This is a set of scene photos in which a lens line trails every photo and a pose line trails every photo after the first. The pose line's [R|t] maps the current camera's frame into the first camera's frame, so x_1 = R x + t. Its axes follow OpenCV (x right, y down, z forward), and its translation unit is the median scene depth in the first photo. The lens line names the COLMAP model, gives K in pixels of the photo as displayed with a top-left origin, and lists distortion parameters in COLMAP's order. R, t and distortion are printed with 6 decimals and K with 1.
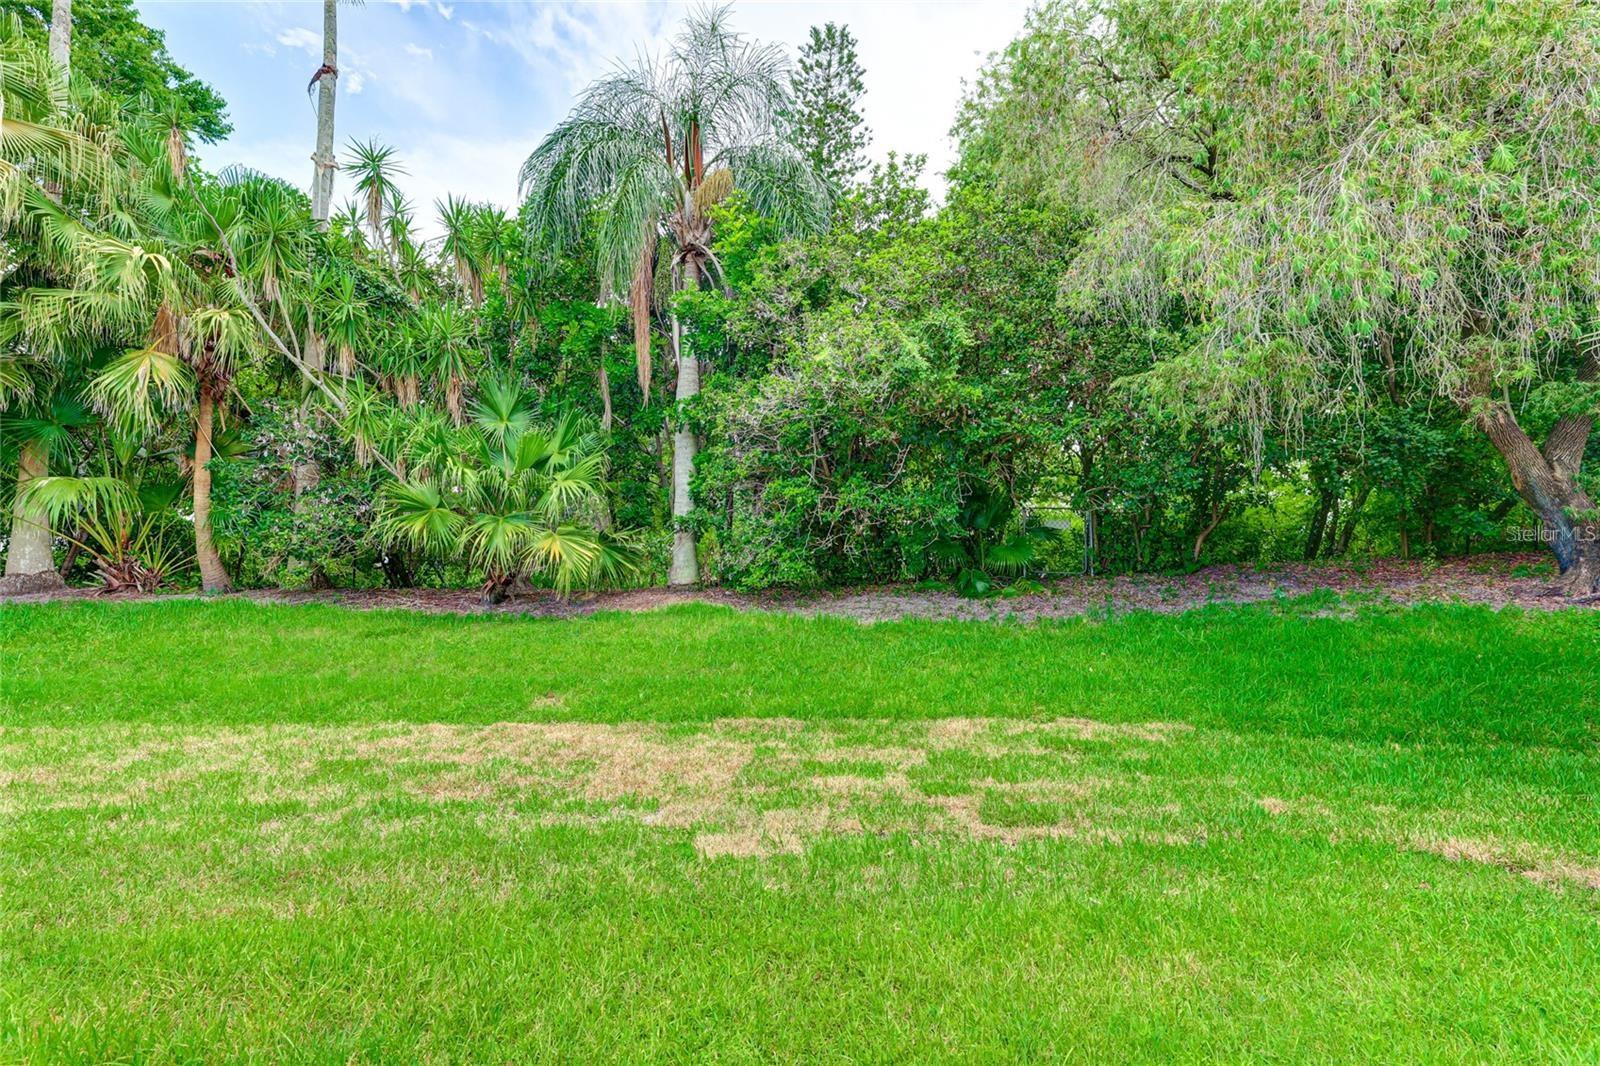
lens RADIAL K [[708.4, 0, 801.2], [0, 708.4, 530.5], [0, 0, 1]] dist [0.016401, 0.000185]
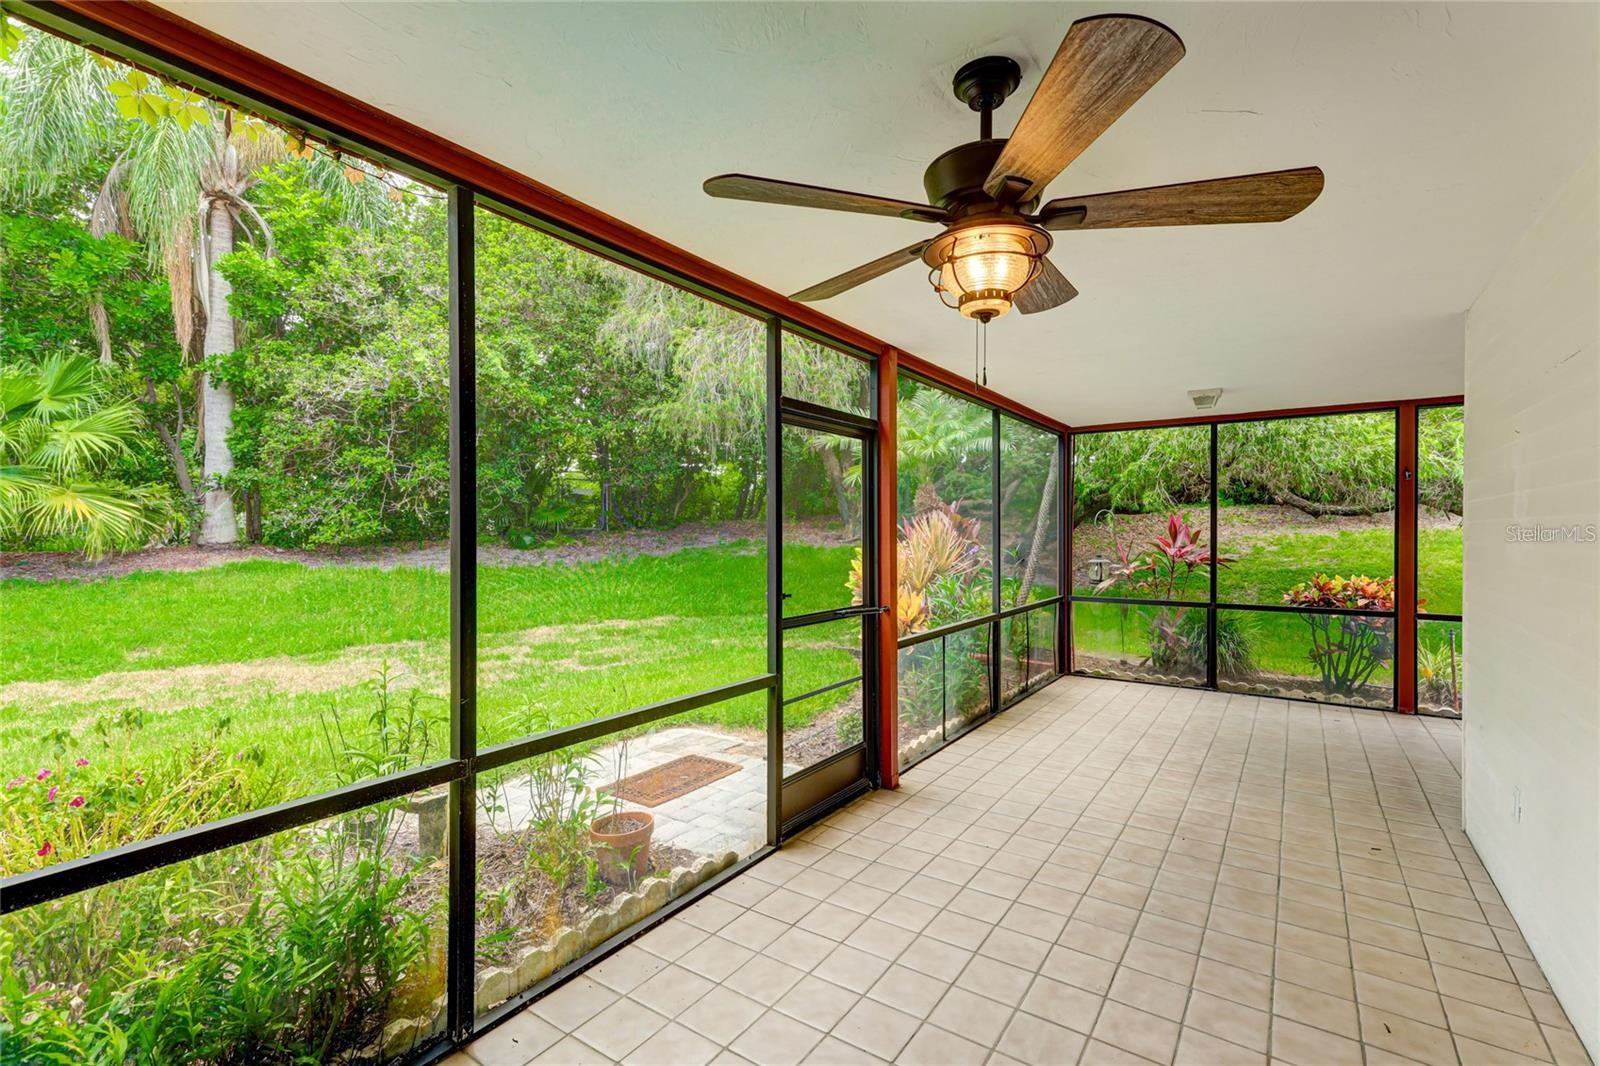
lens RADIAL K [[708.4, 0, 801.2], [0, 708.4, 530.5], [0, 0, 1]] dist [0.016401, 0.000185]
pose [[0.764501, -0.007650, 0.644577, -0.223948], [-0.034416, 0.998019, 0.052663, -0.026101], [-0.643703, -0.062444, 0.762724, -0.335585]]
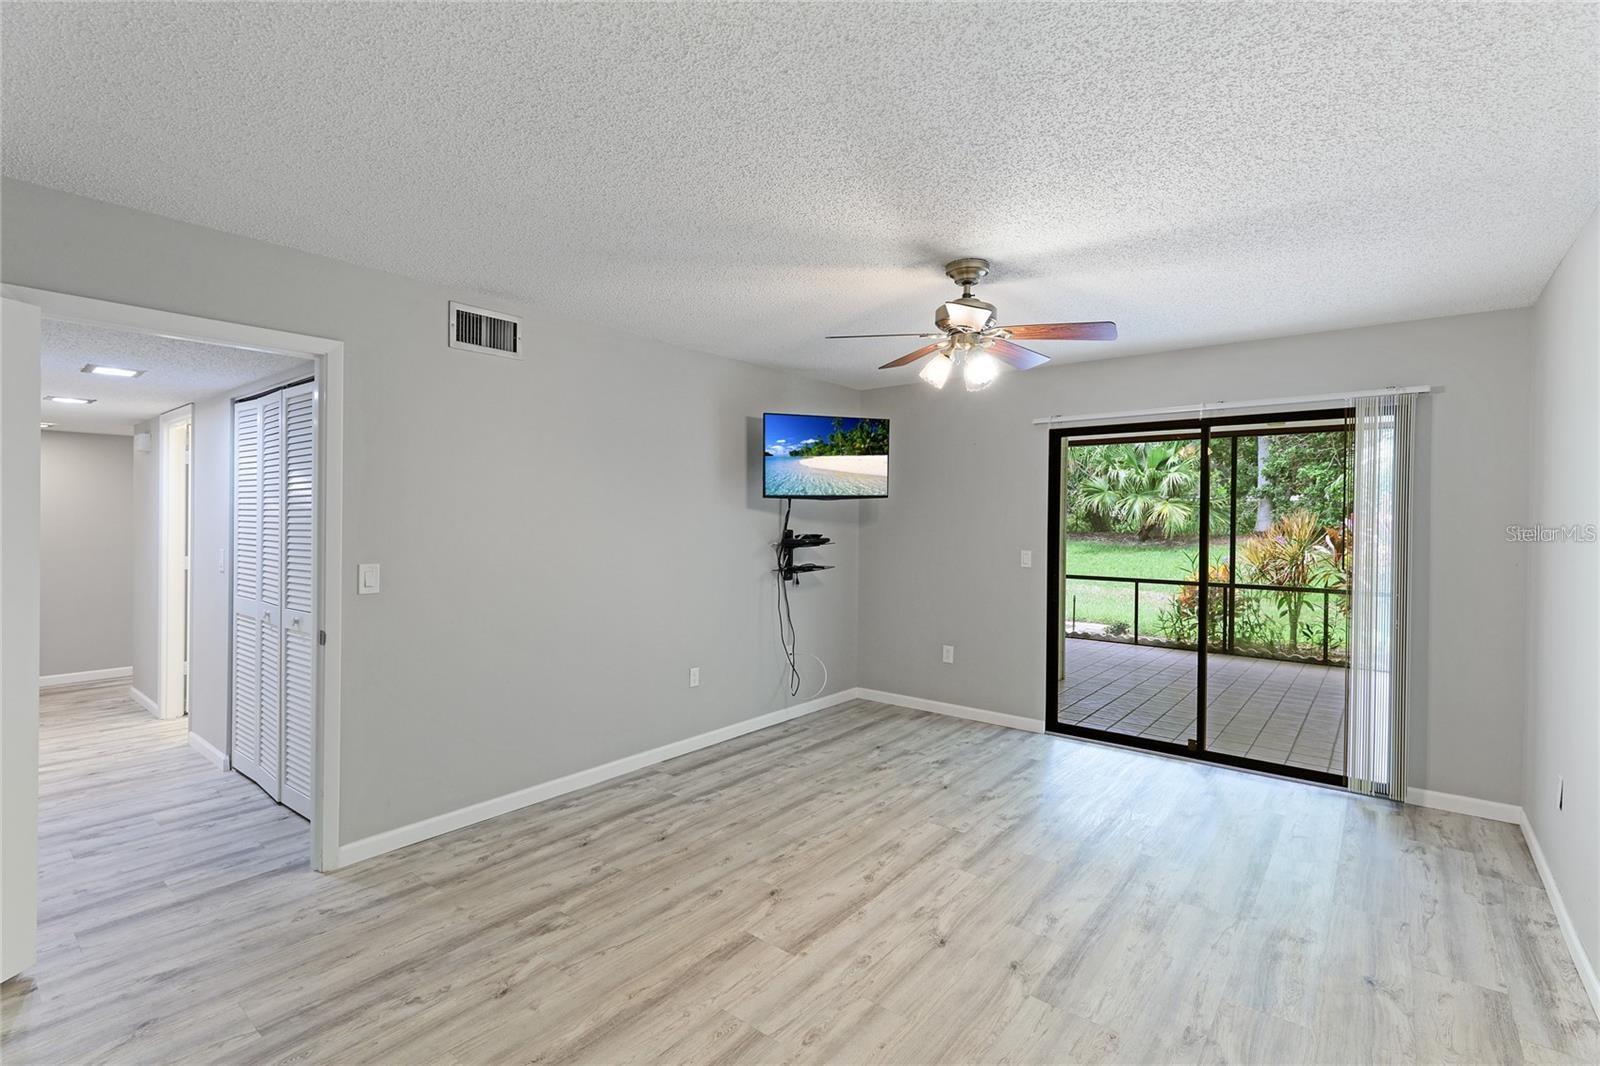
lens RADIAL K [[732.3, 0, 798.2], [0, 732.3, 526.9], [0, 0, 1]] dist [0.002993, 0.000890]
pose [[0.566665, 0.011692, -0.823866, 0.674971], [0.042916, 0.998123, 0.043684, -0.056665], [0.822830, -0.060111, 0.565099, -0.858429]]
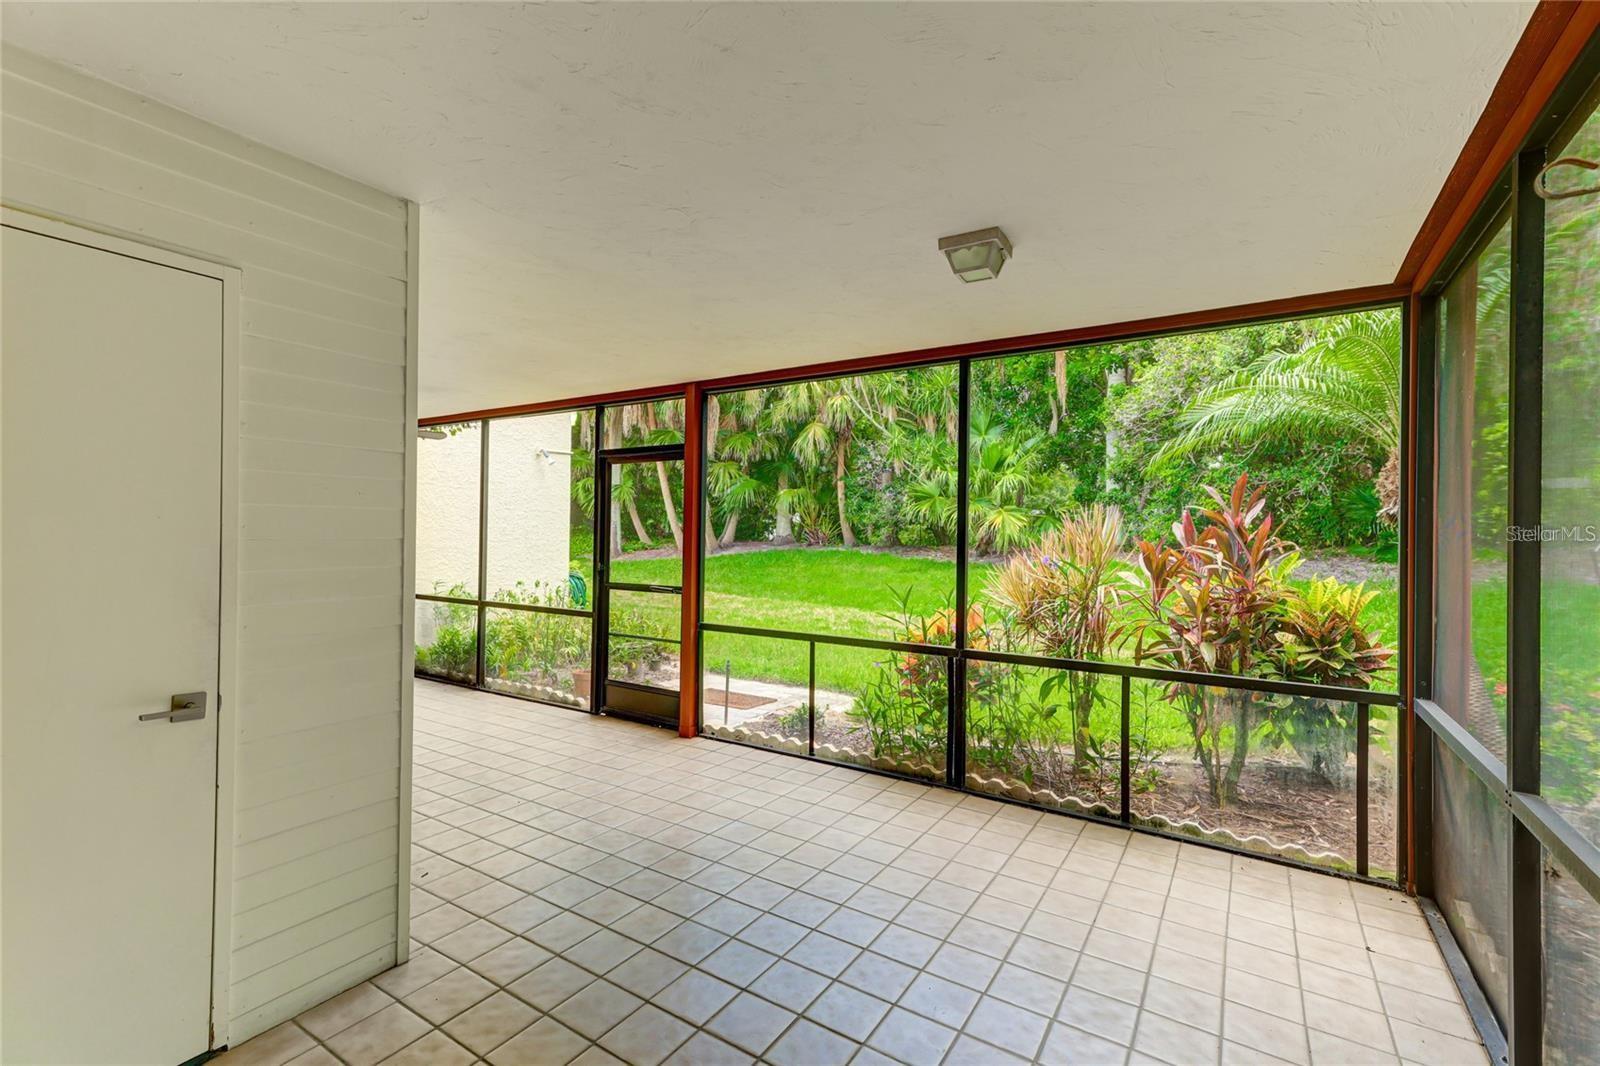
lens RADIAL K [[732.3, 0, 798.2], [0, 732.3, 526.9], [0, 0, 1]] dist [0.002993, 0.000890]
pose [[0.661656, -0.003811, -0.749797, 0.526549], [0.037302, 0.998916, 0.027840, -0.021172], [0.748879, -0.046389, 0.661081, -0.348684]]
